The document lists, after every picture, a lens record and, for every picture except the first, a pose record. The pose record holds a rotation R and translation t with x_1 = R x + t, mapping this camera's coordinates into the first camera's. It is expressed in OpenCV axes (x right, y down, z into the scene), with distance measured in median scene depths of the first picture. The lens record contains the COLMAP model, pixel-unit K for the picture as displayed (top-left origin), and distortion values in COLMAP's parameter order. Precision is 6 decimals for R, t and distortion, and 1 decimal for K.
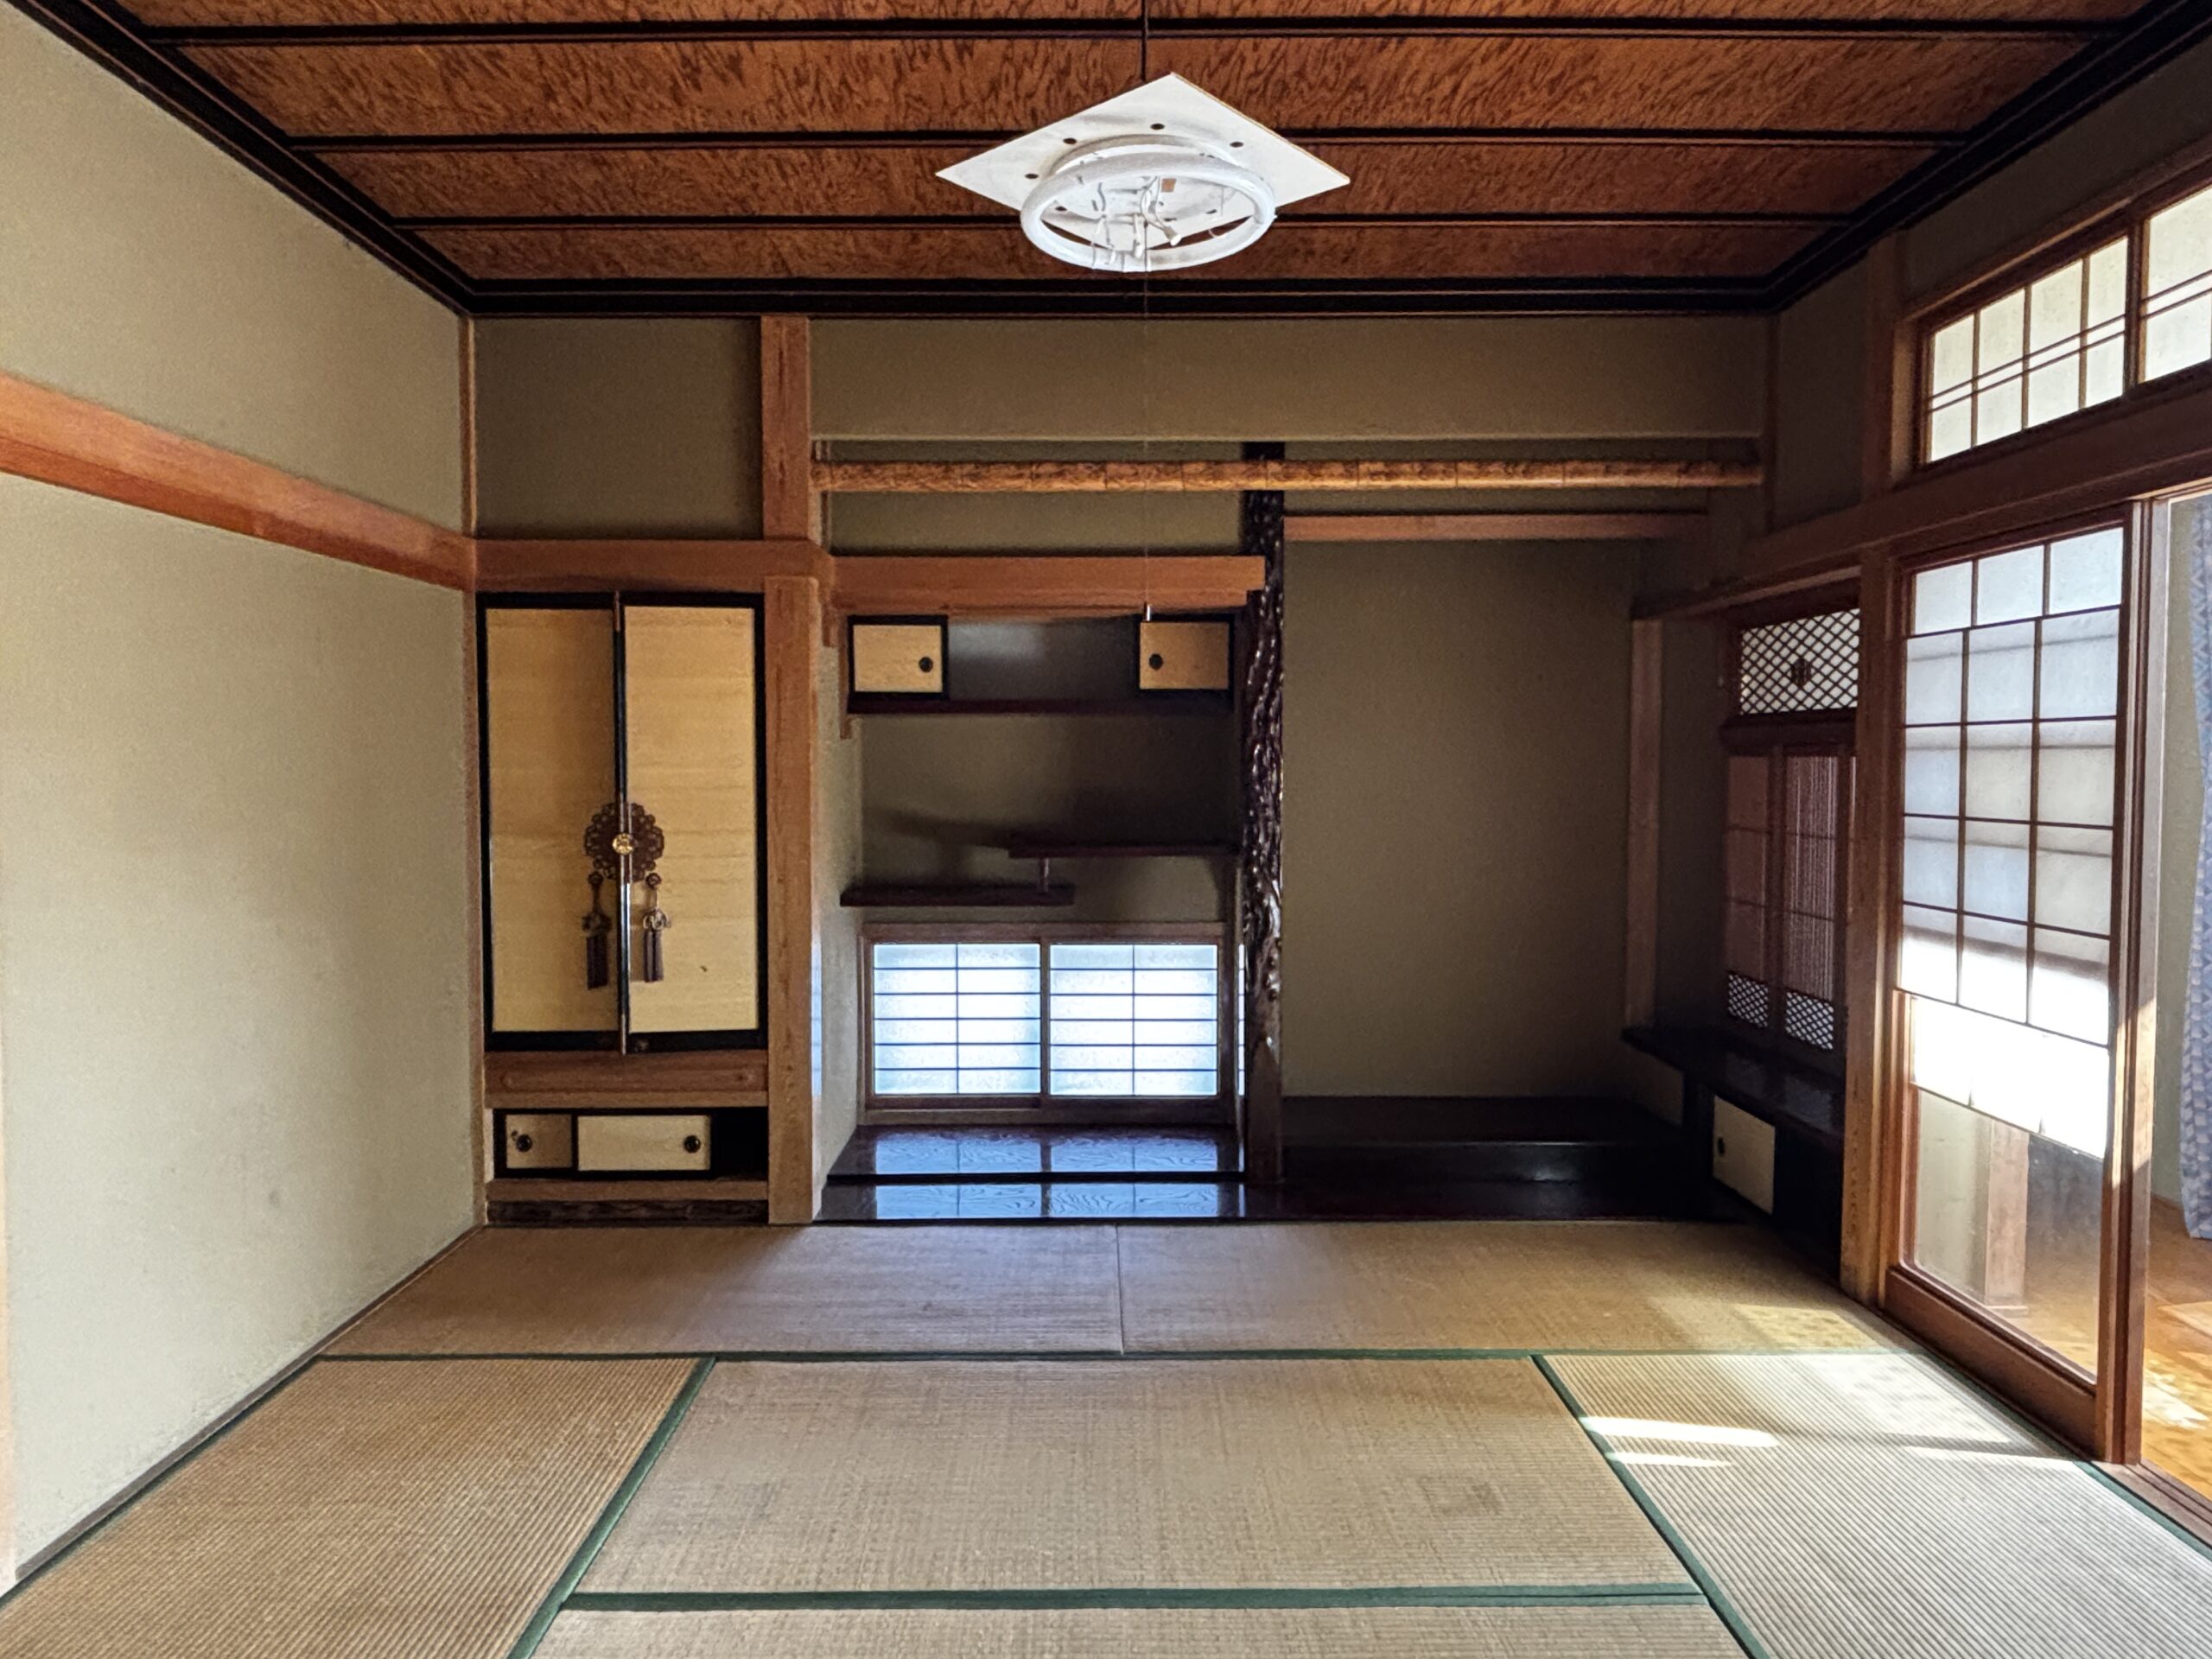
lens RADIAL K [[1351.4, 0, 1098.8], [0, 1351.4, 829.3], [0, 0, 1]] dist [-0.006237, -0.001794]
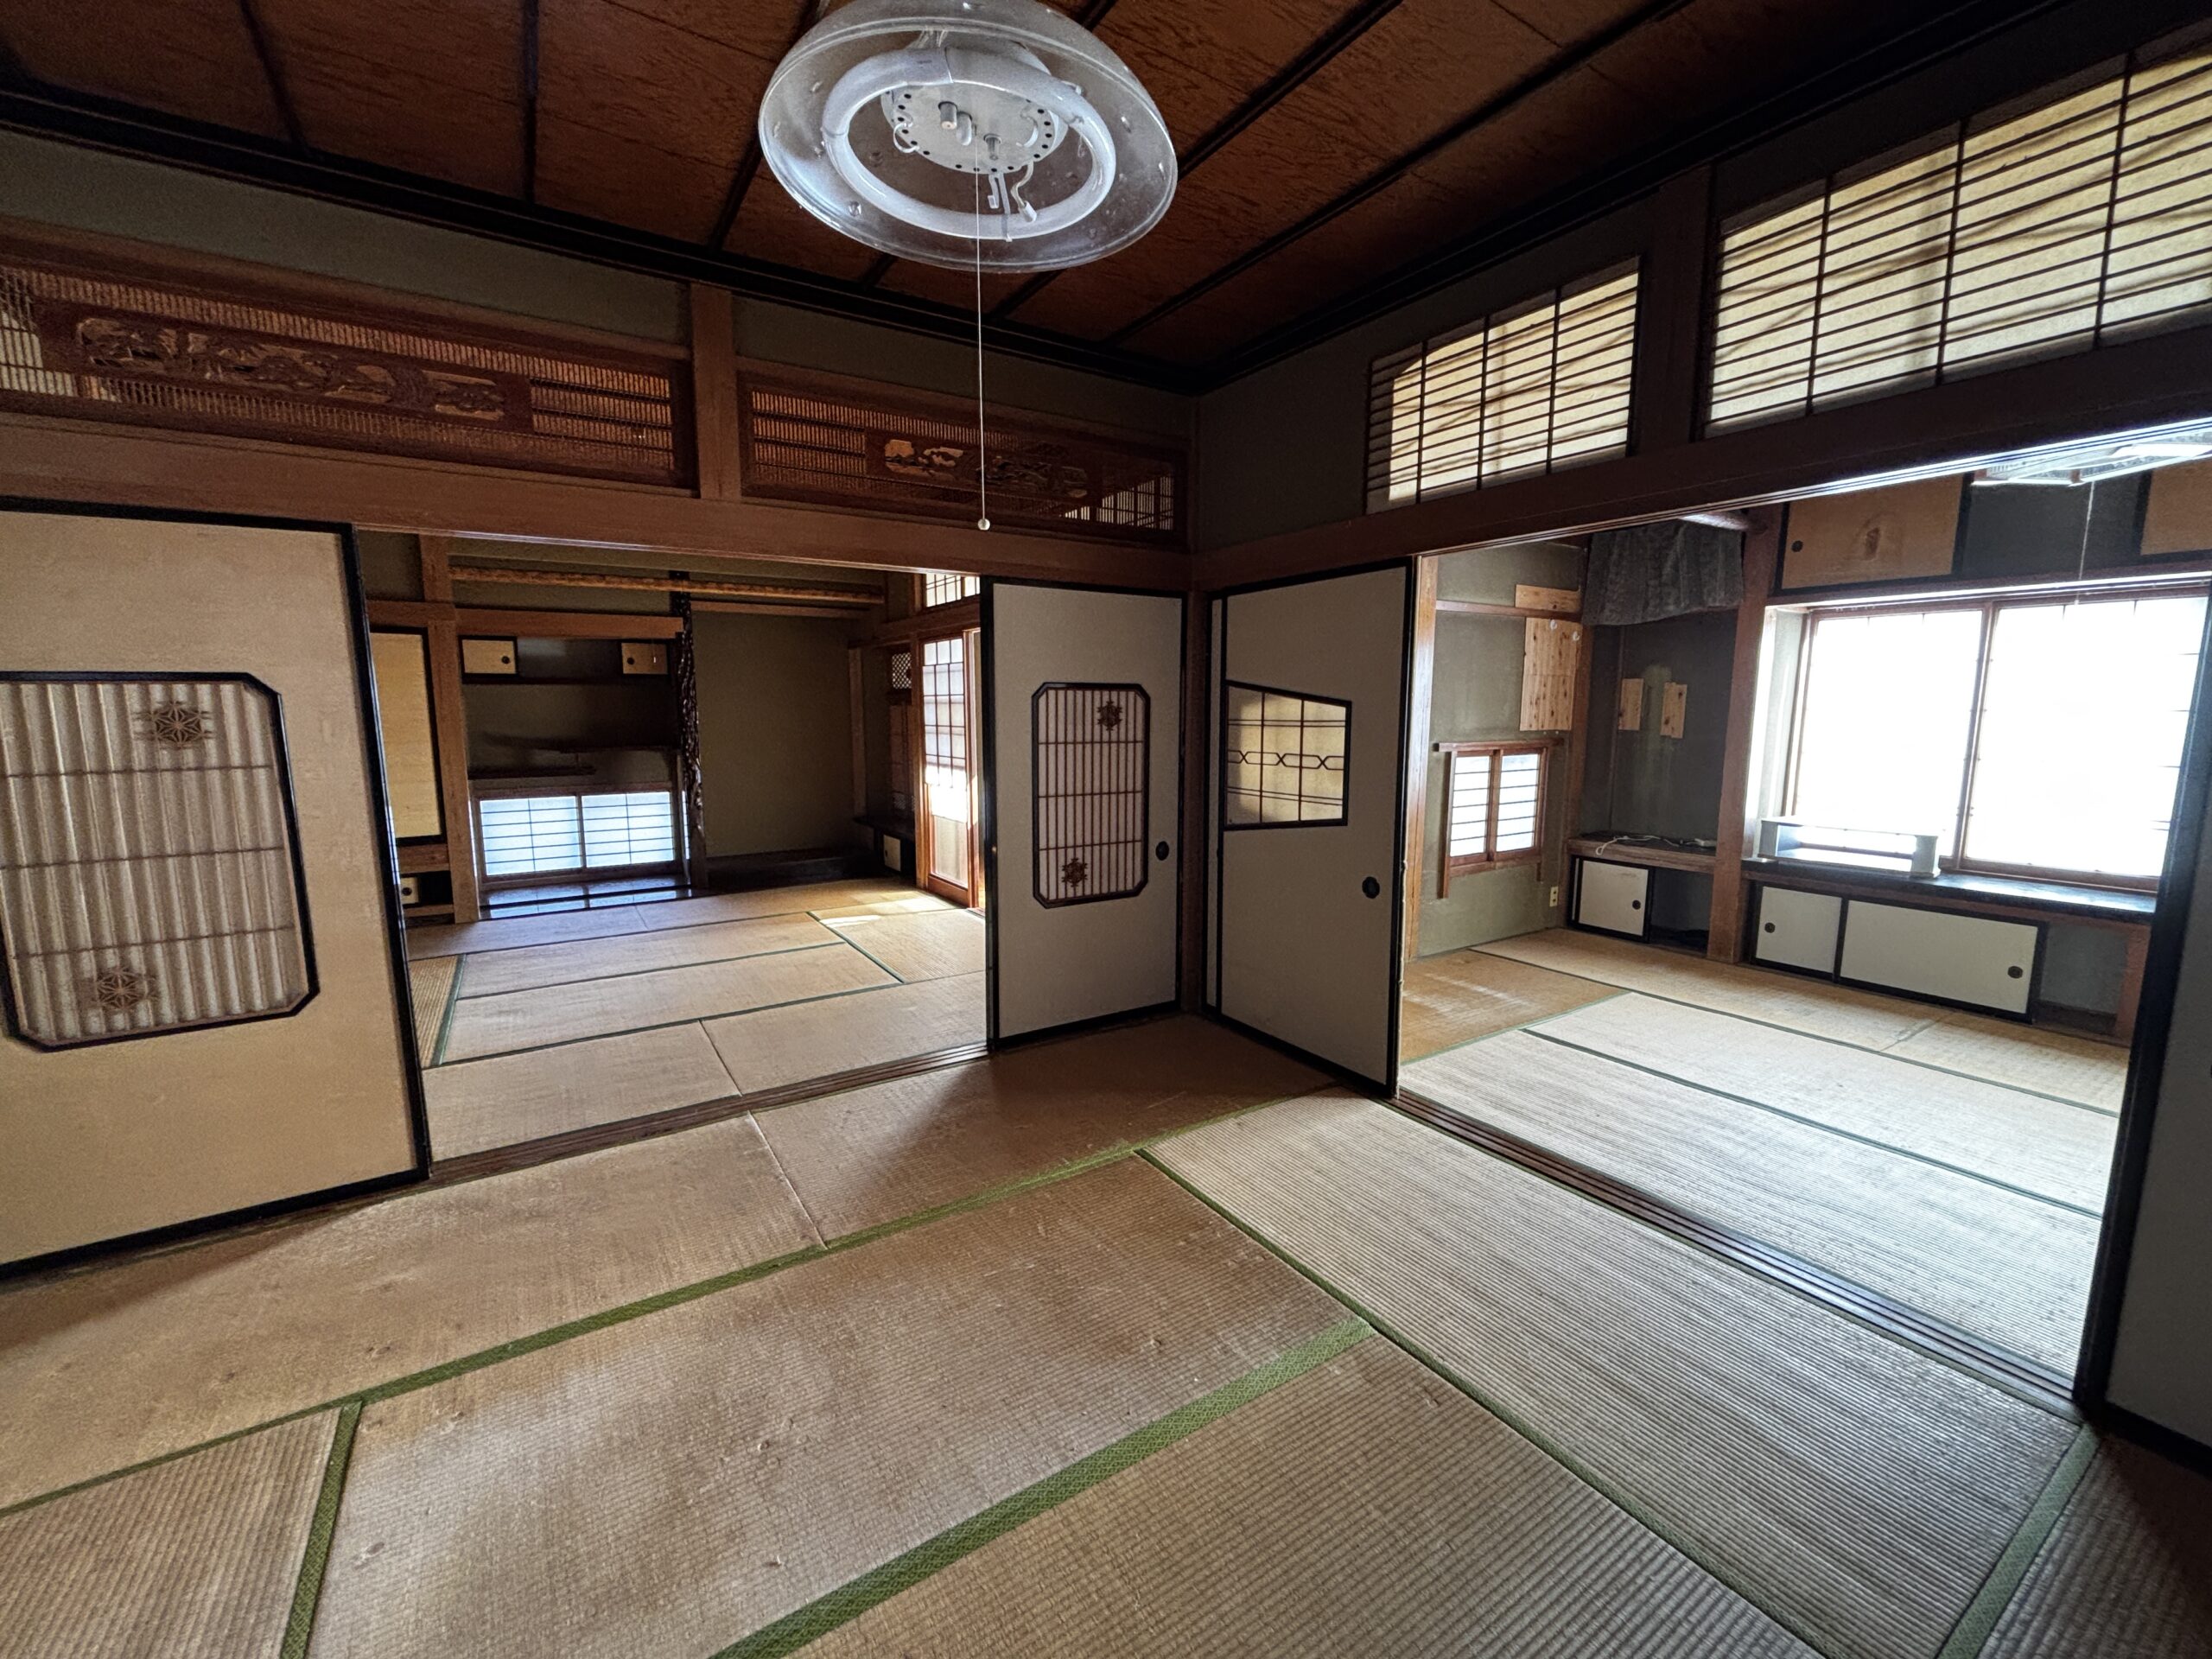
lens RADIAL K [[900.7, 0, 1105.4], [0, 900.7, 832.2], [0, 0, 1]] dist [0.000181, -0.002127]
pose [[0.841874, -0.075439, 0.534375, -0.117617], [0.027333, 0.994871, 0.097388, 0.032040], [-0.538981, -0.067382, 0.839619, -0.698428]]
